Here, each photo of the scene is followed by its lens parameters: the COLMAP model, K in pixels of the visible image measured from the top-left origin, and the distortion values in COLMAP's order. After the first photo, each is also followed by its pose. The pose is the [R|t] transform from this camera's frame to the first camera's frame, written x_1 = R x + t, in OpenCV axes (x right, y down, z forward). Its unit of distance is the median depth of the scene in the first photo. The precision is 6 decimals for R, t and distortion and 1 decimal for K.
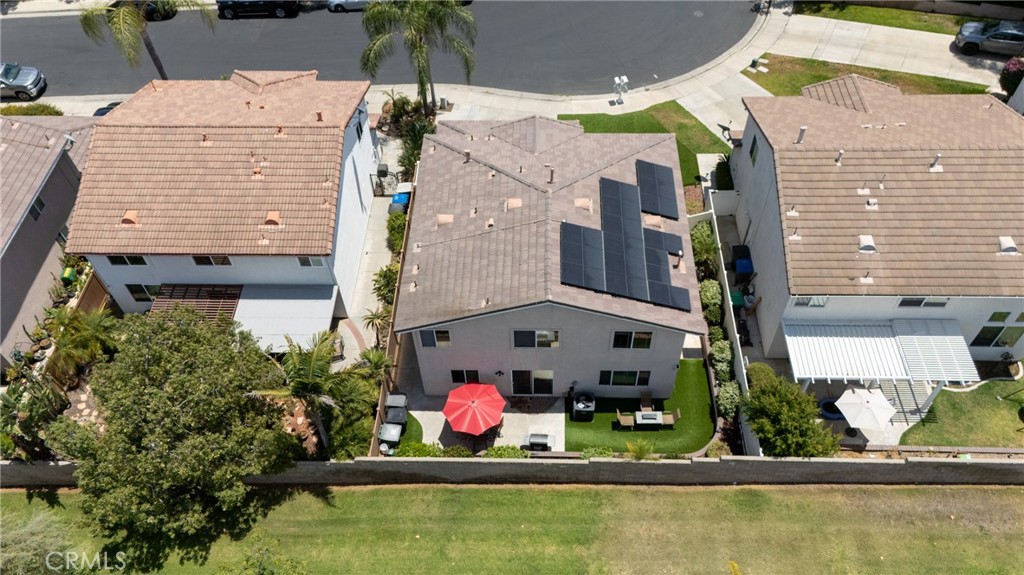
lens RADIAL K [[779.0, 0, 512.0], [0, 779.0, 287.5], [0, 0, 1]] dist [0.036360, -0.004175]
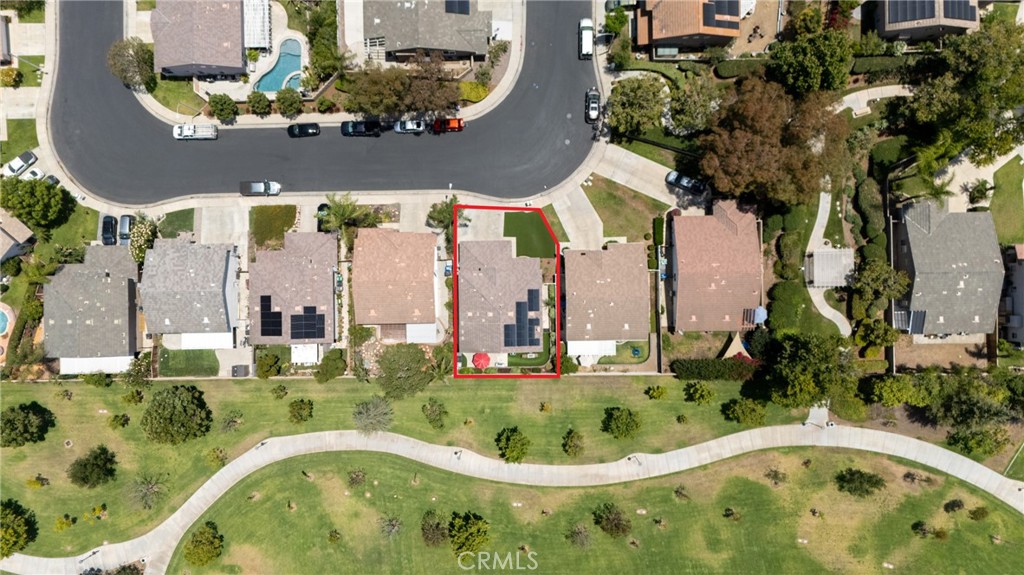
lens RADIAL K [[753.6, 0, 512.0], [0, 753.6, 287.5], [0, 0, 1]] dist [0.034359, -0.003357]
pose [[0.998899, -0.043069, 0.018577, 0.039641], [0.022151, 0.782267, 0.622549, -2.202038], [-0.041344, -0.621452, 0.782360, -1.480990]]
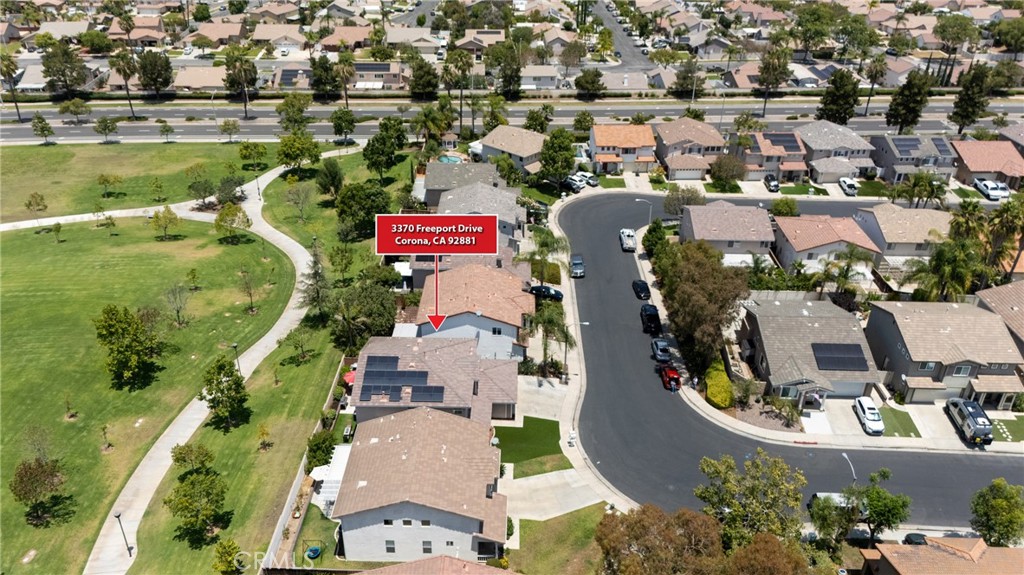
lens RADIAL K [[753.6, 0, 512.0], [0, 753.6, 287.5], [0, 0, 1]] dist [0.034359, -0.003357]
pose [[0.018606, 0.573602, -0.818922, 1.848920], [-0.789238, 0.511259, 0.340172, -1.253689], [0.613805, 0.639996, 0.462222, -0.057608]]
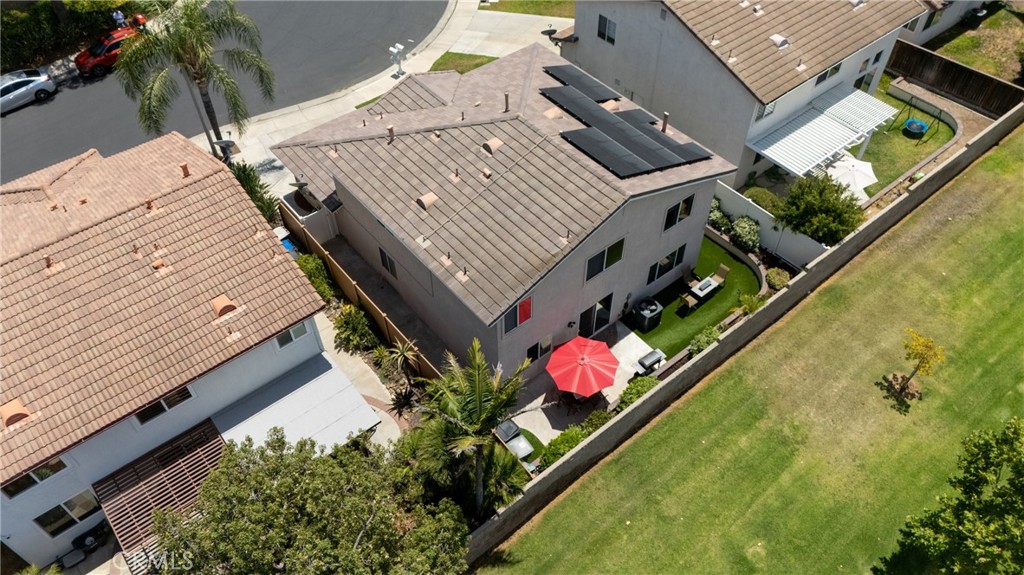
lens RADIAL K [[753.6, 0, 512.0], [0, 753.6, 287.5], [0, 0, 1]] dist [0.034359, -0.003357]
pose [[0.757205, -0.474284, 0.449106, -0.423973], [0.499170, 0.863636, 0.070440, -0.018454], [-0.421273, 0.170843, 0.890698, 0.260853]]
